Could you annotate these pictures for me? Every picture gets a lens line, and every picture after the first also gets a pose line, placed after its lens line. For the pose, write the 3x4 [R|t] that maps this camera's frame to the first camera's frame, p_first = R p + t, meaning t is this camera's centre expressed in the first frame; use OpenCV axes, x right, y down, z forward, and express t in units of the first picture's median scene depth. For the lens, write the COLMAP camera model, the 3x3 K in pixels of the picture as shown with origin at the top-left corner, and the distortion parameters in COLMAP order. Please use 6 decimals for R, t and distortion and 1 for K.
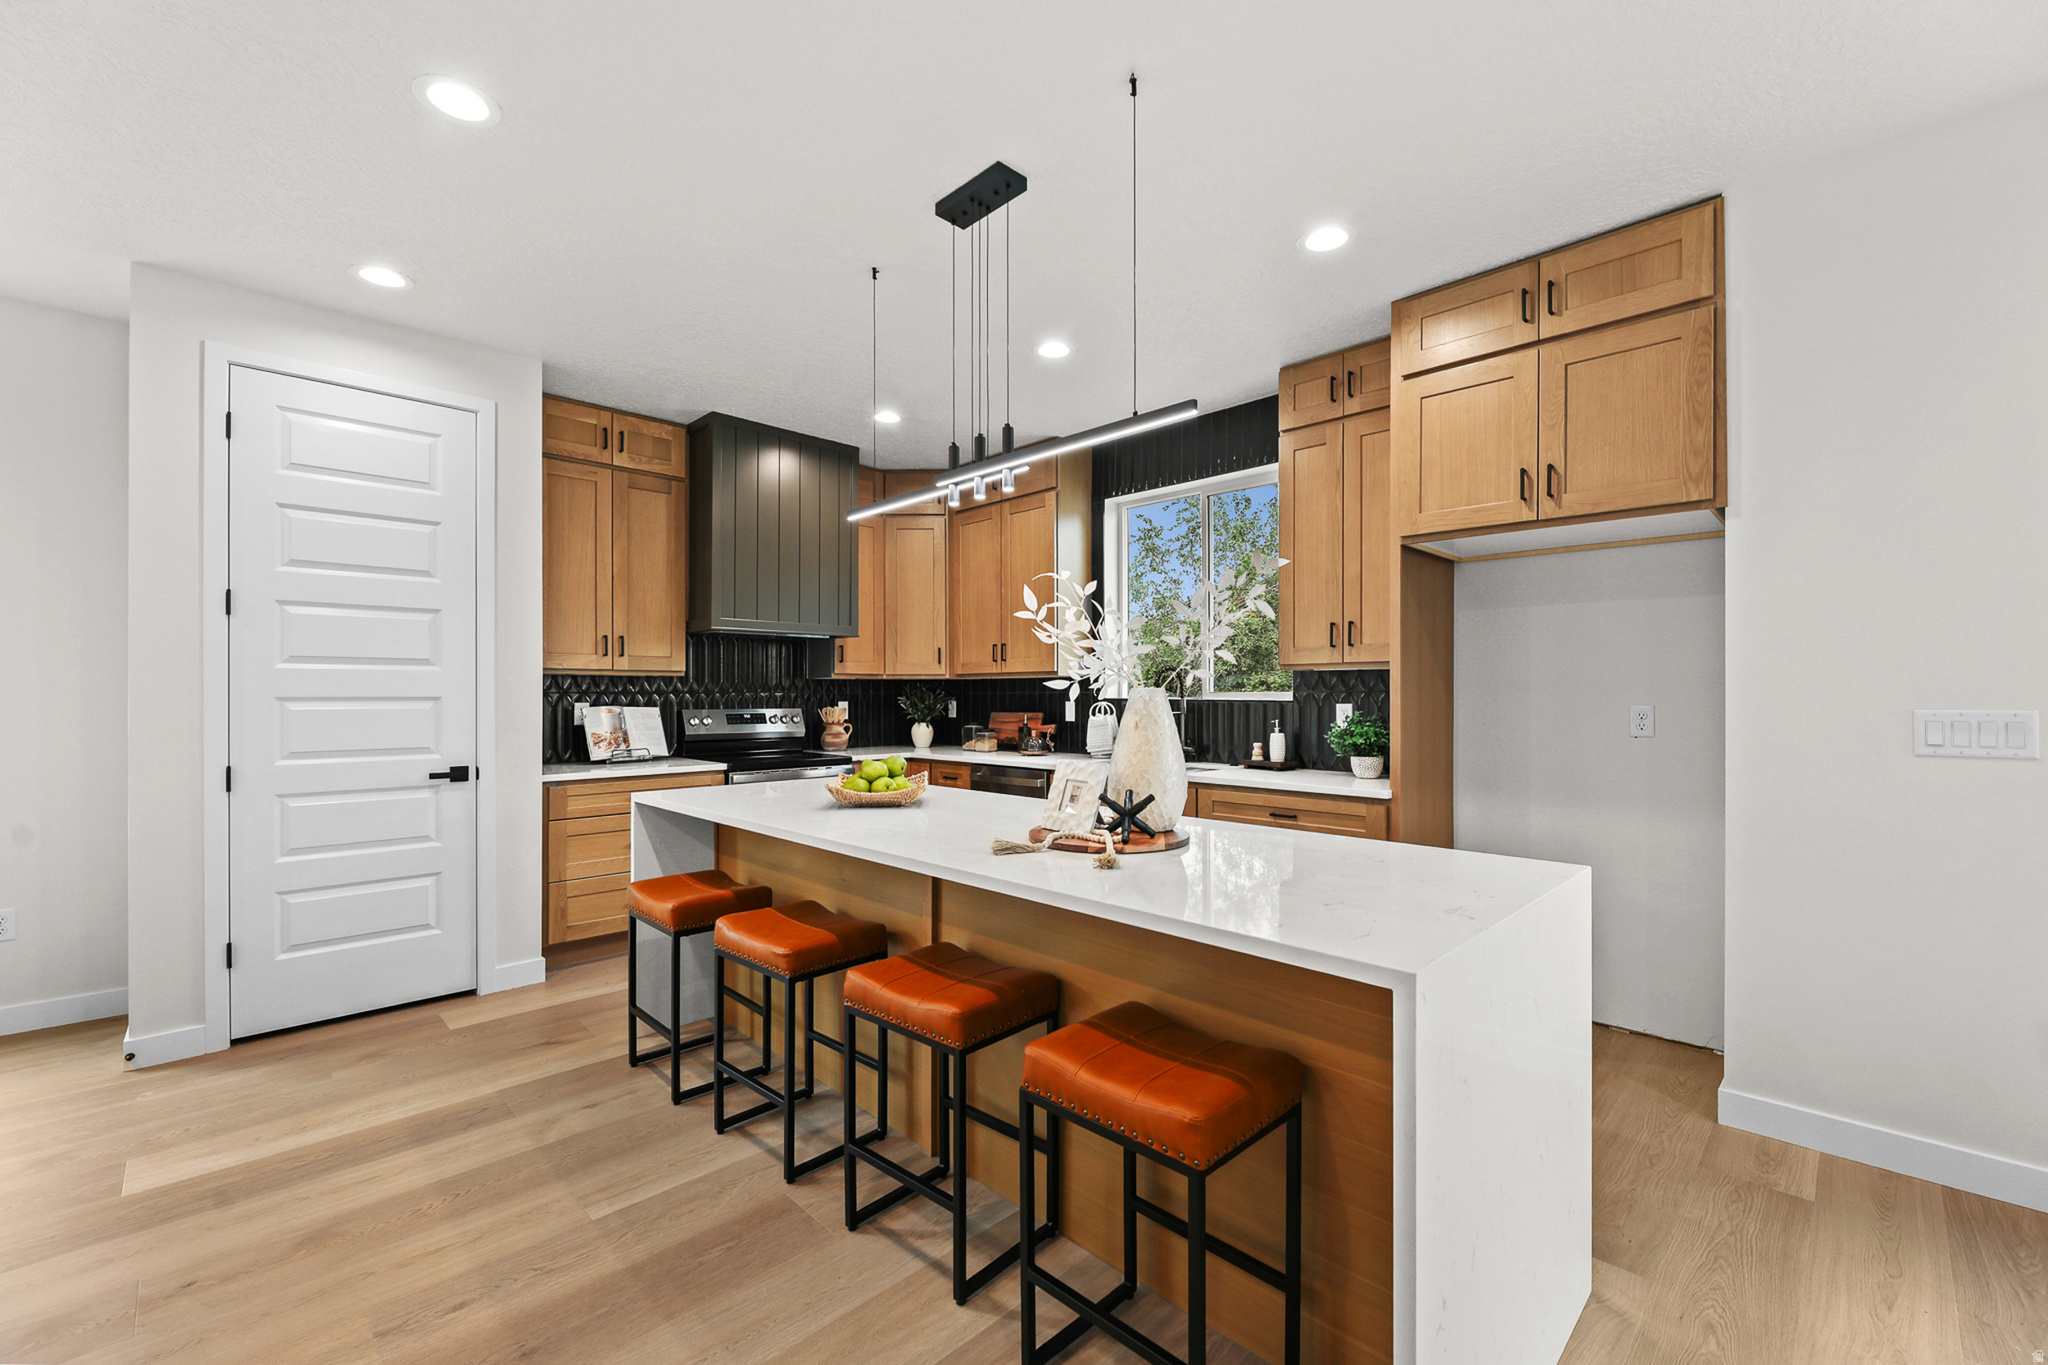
lens RADIAL K [[836.7, 0, 1031.0], [0, 836.7, 692.8], [0, 0, 1]] dist [-0.002342, -0.000702]
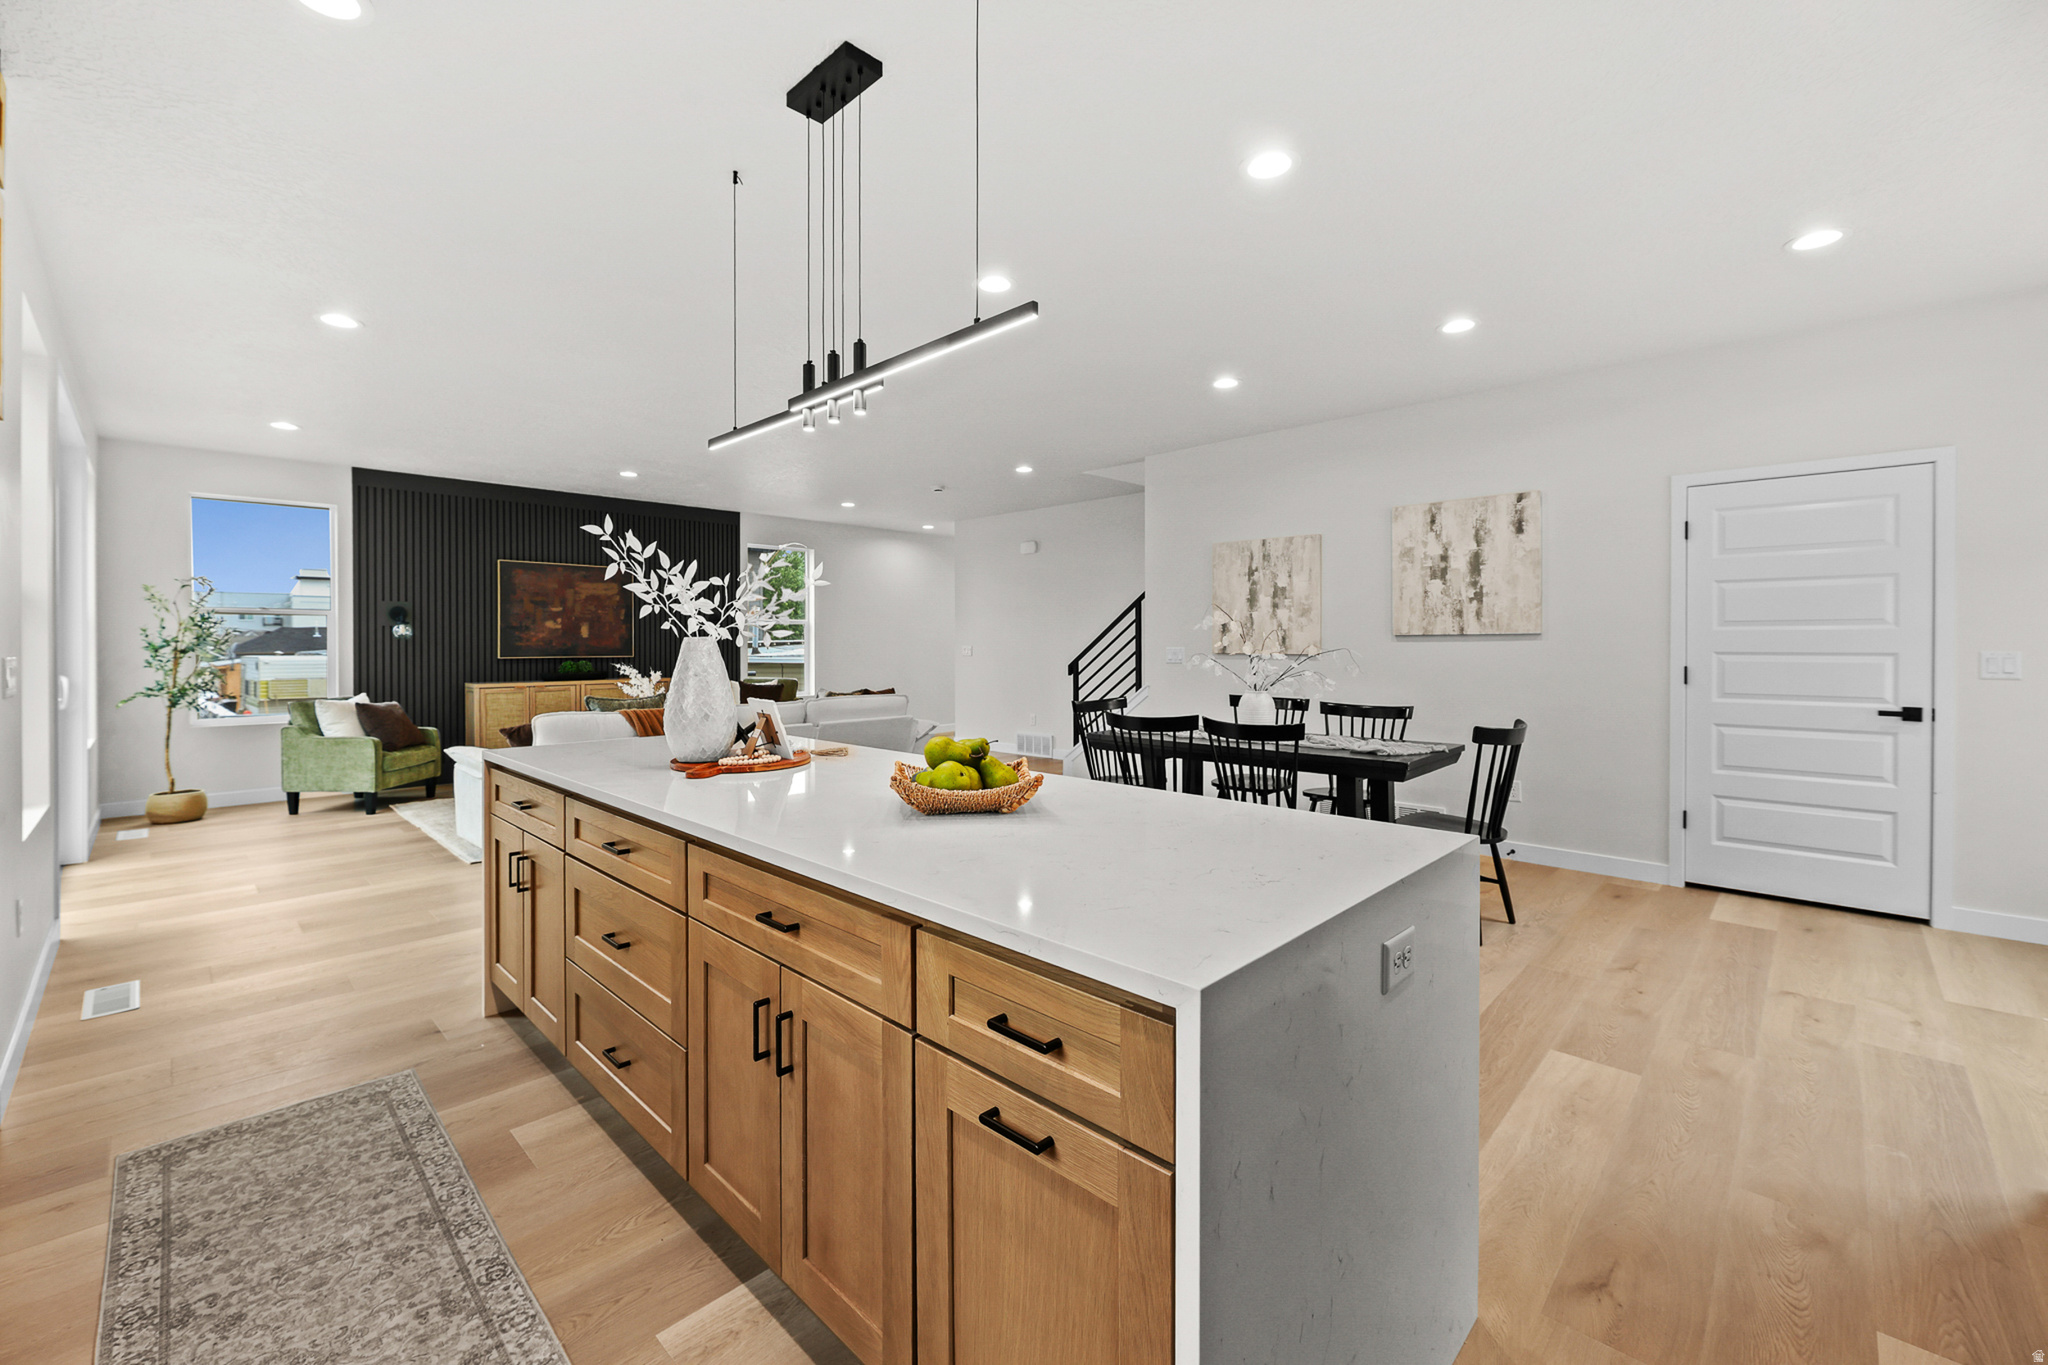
lens RADIAL K [[840.4, 0, 1018.9], [0, 840.4, 650.7], [0, 0, 1]] dist [-0.002362, -0.000215]
pose [[-0.999560, 0.002186, -0.029572, -0.189012], [0.002028, 0.999983, 0.005386, 0.005229], [0.029583, 0.005324, -0.999548, 1.520249]]
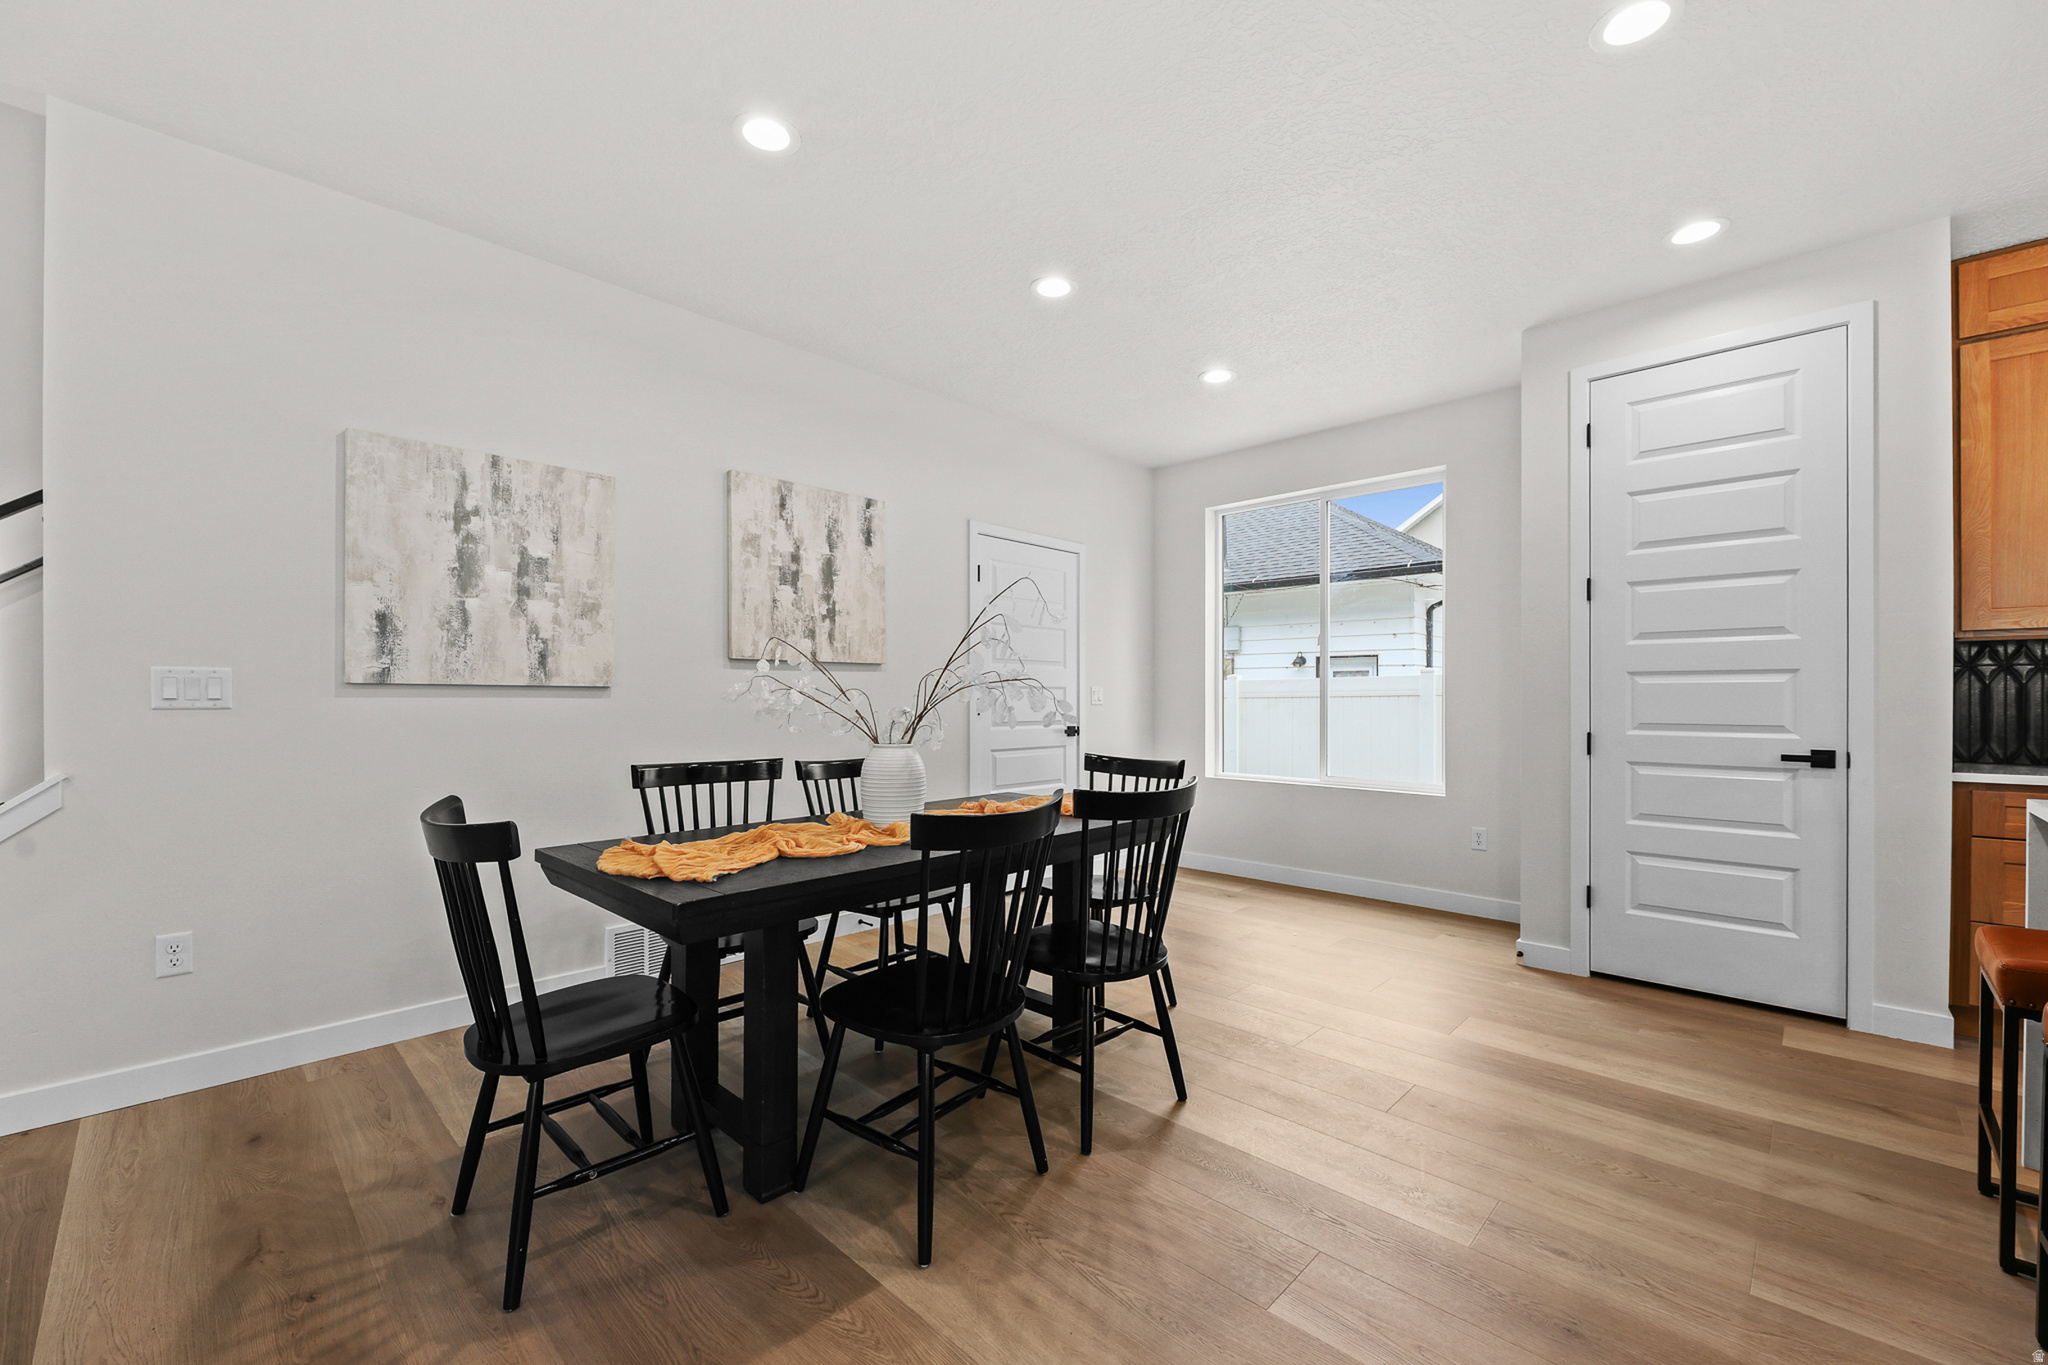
lens RADIAL K [[829.8, 0, 1018.8], [0, 829.8, 701.7], [0, 0, 1]] dist [0.012650, -0.007103]
pose [[0.028732, 0.006313, -0.999567, 0.162461], [0.000639, 0.999980, 0.006334, 0.037607], [0.999587, -0.000820, 0.028727, 0.179252]]
